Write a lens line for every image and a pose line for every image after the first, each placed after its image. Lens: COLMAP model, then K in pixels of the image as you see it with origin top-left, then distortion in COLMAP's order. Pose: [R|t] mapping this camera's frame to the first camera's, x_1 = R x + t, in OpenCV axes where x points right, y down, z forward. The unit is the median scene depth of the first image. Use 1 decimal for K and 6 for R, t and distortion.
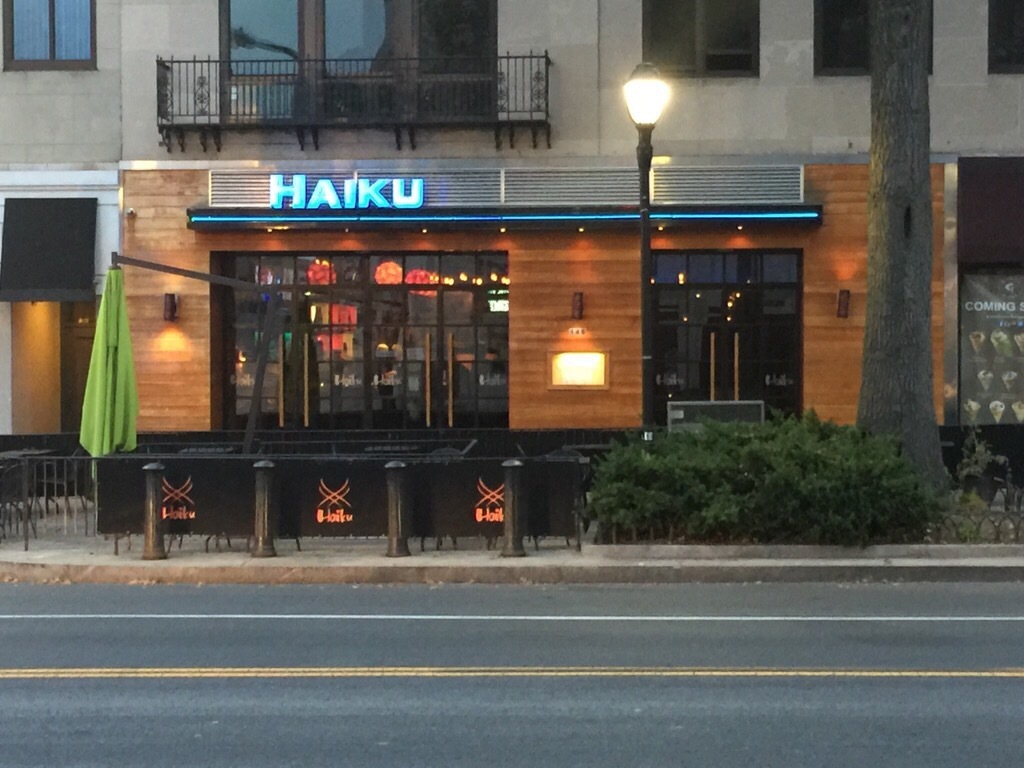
lens RADIAL K [[2466.4, 0, 512.0], [0, 2466.4, 384.0], [0, 0, 1]] dist [-0.051588, -0.336731]
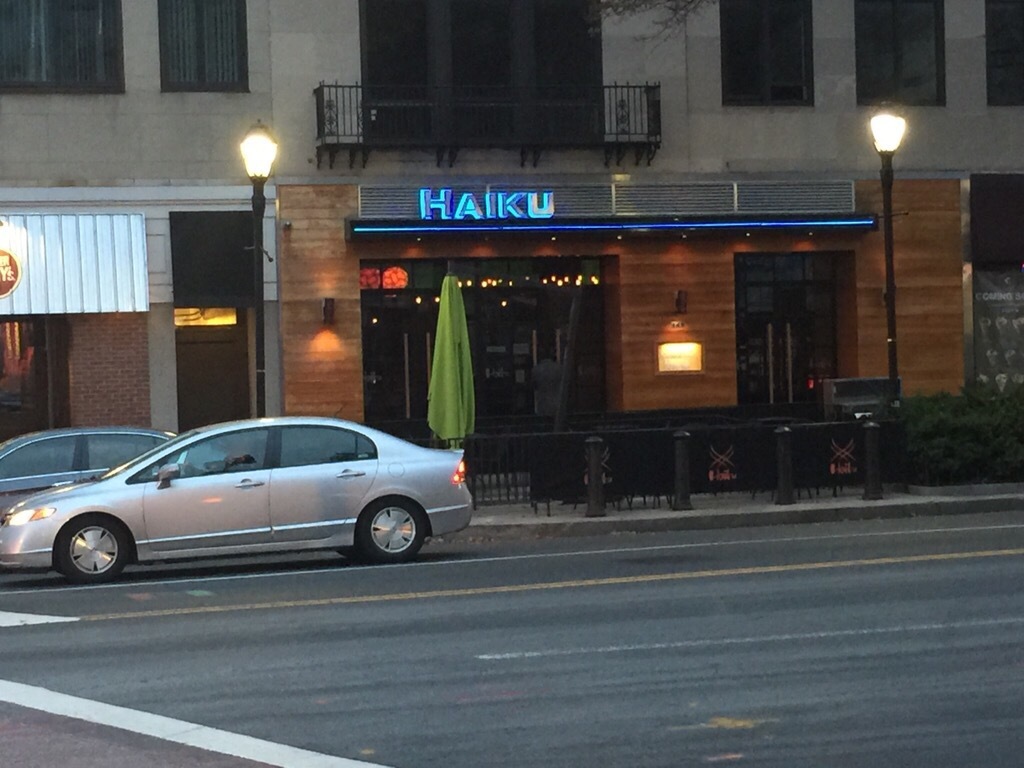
lens RADIAL K [[2466.4, 0, 512.0], [0, 2466.4, 384.0], [0, 0, 1]] dist [-0.051588, -0.336731]
pose [[0.931654, -0.029808, 0.362122, -0.463696], [0.034450, 0.999386, -0.006368, 0.011048], [-0.361710, 0.018408, 0.932109, -0.046119]]
